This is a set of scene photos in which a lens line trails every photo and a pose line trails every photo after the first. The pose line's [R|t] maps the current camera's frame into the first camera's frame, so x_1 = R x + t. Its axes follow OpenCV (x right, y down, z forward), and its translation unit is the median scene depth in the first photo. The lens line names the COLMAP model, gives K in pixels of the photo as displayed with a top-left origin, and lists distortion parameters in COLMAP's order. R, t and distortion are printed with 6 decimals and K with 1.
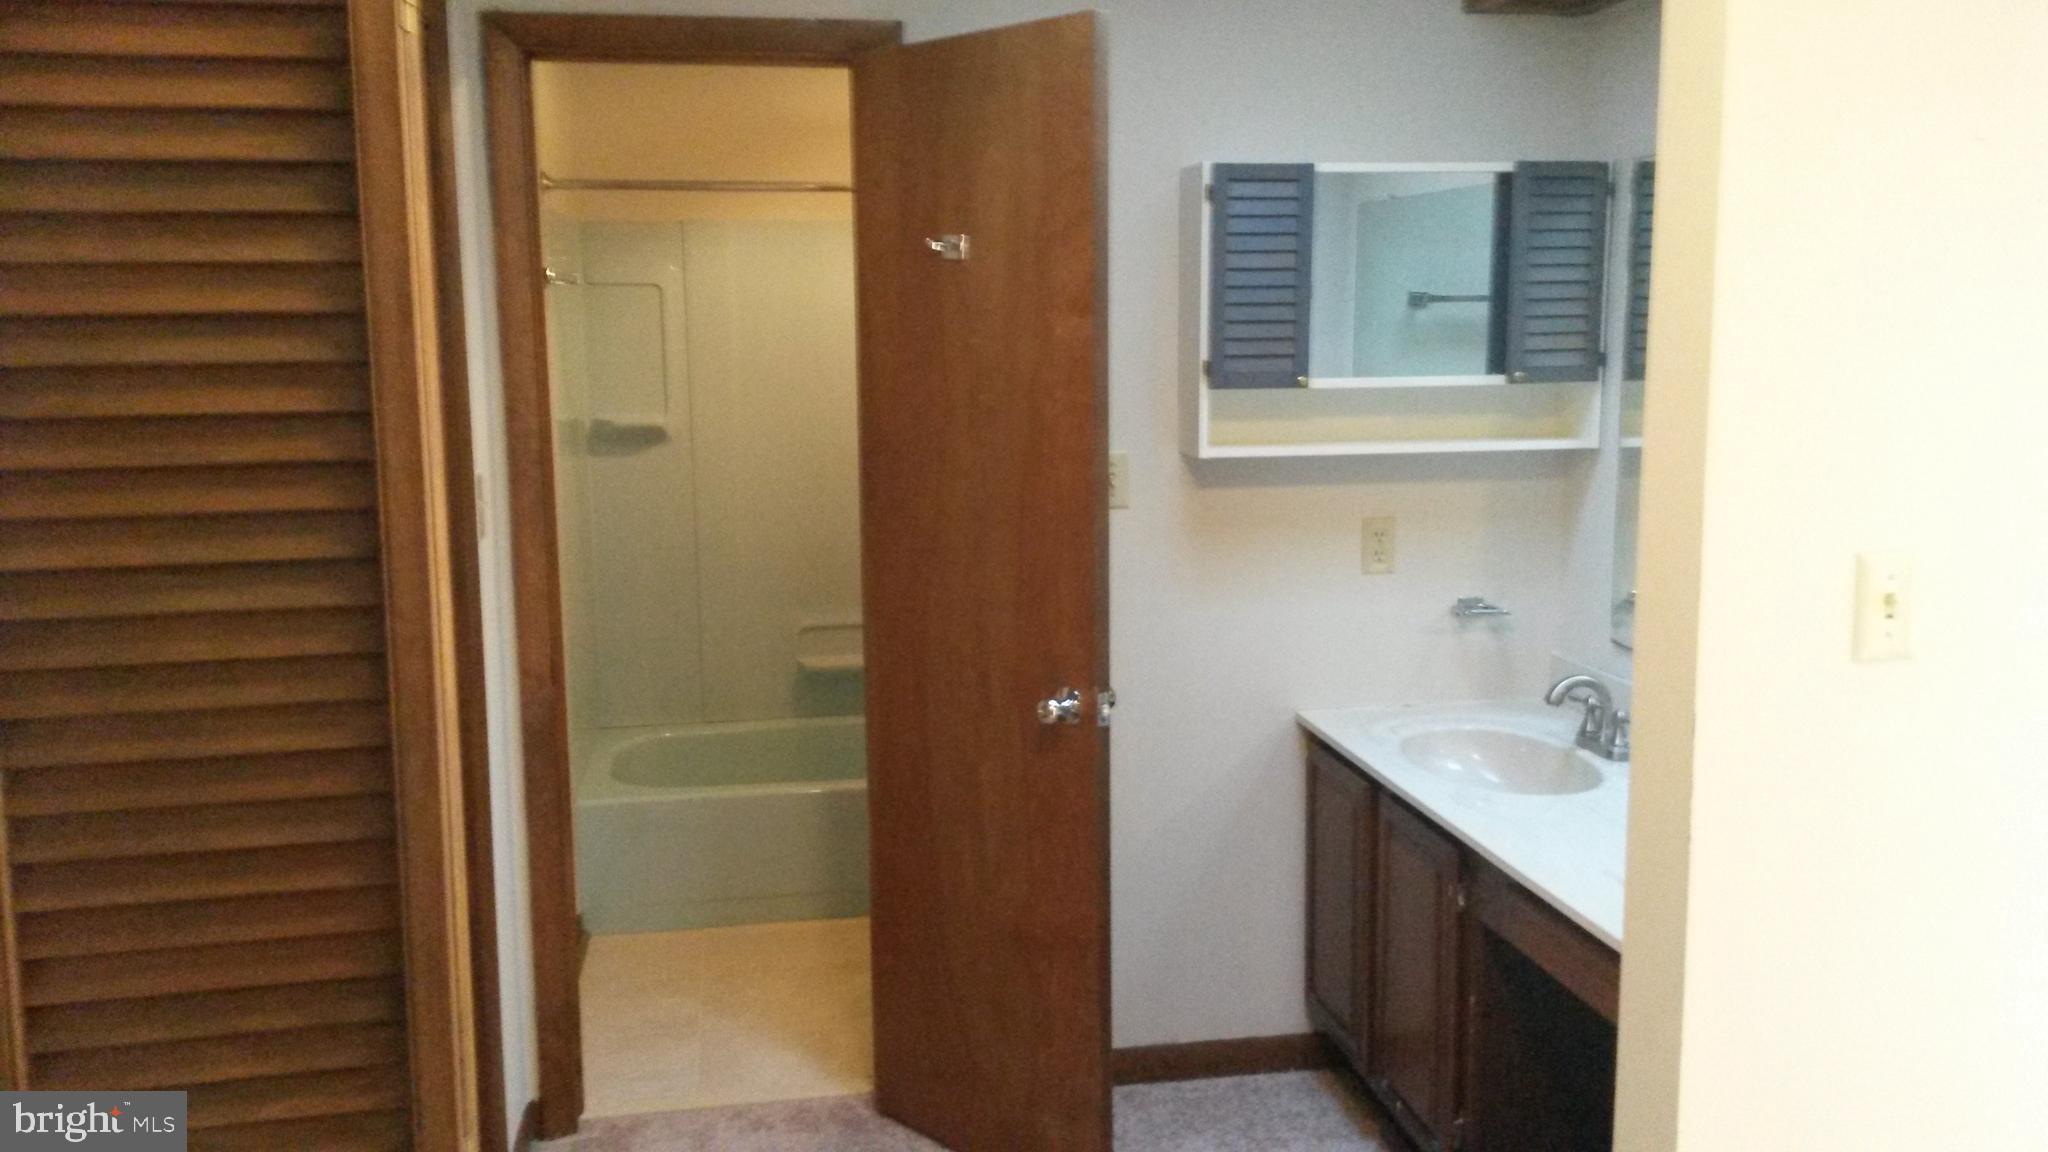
lens RADIAL K [[1688.9, 0, 1023.5], [0, 1688.9, 565.1], [0, 0, 1]] dist [0.146718, -0.189262]
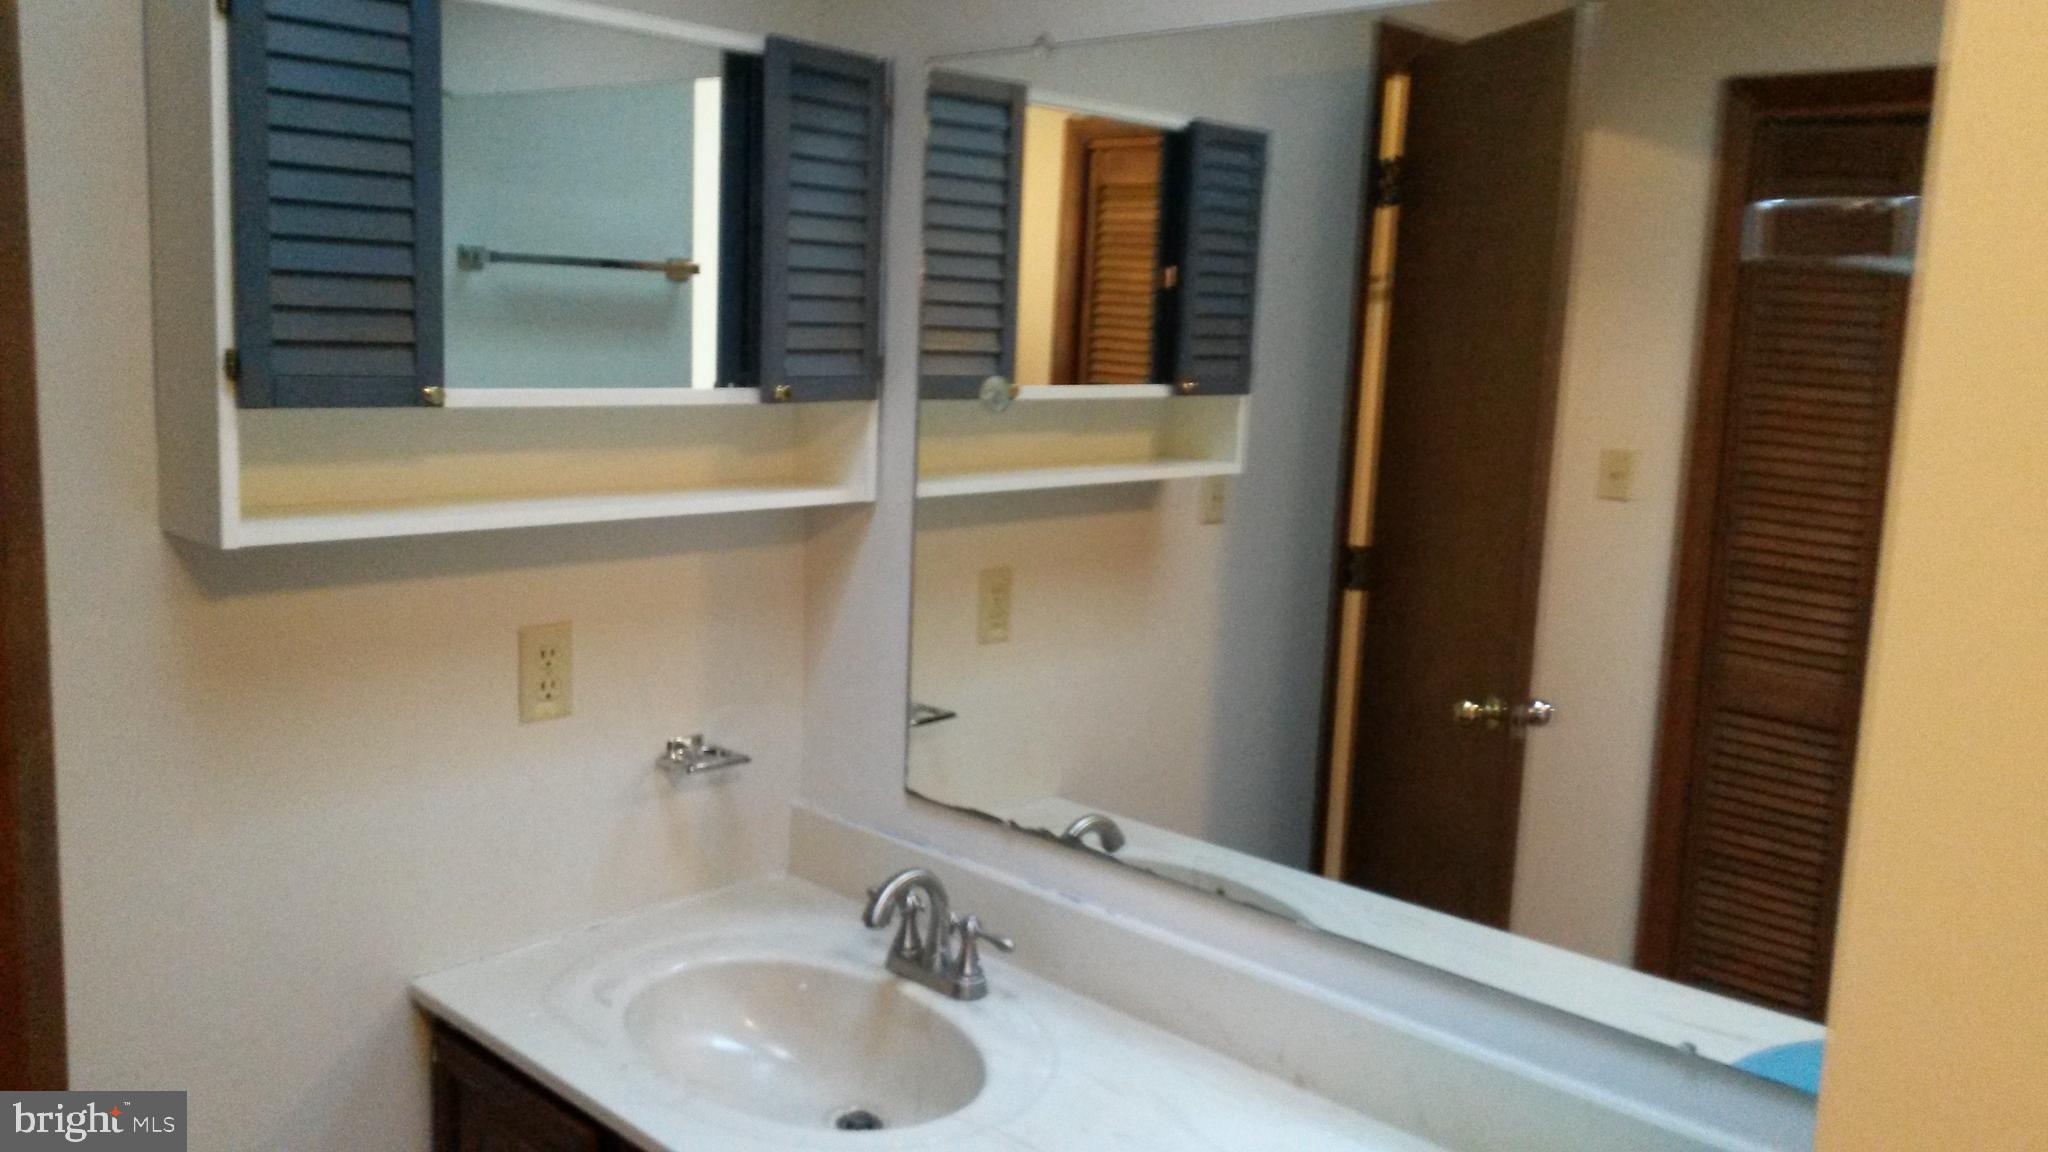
lens RADIAL K [[1688.9, 0, 1023.5], [0, 1688.9, 565.1], [0, 0, 1]] dist [0.146718, -0.189262]
pose [[0.802145, -0.051303, 0.594921, -0.006850], [0.039335, 0.998678, 0.033084, -0.064420], [-0.595832, -0.003137, 0.803103, 0.452938]]
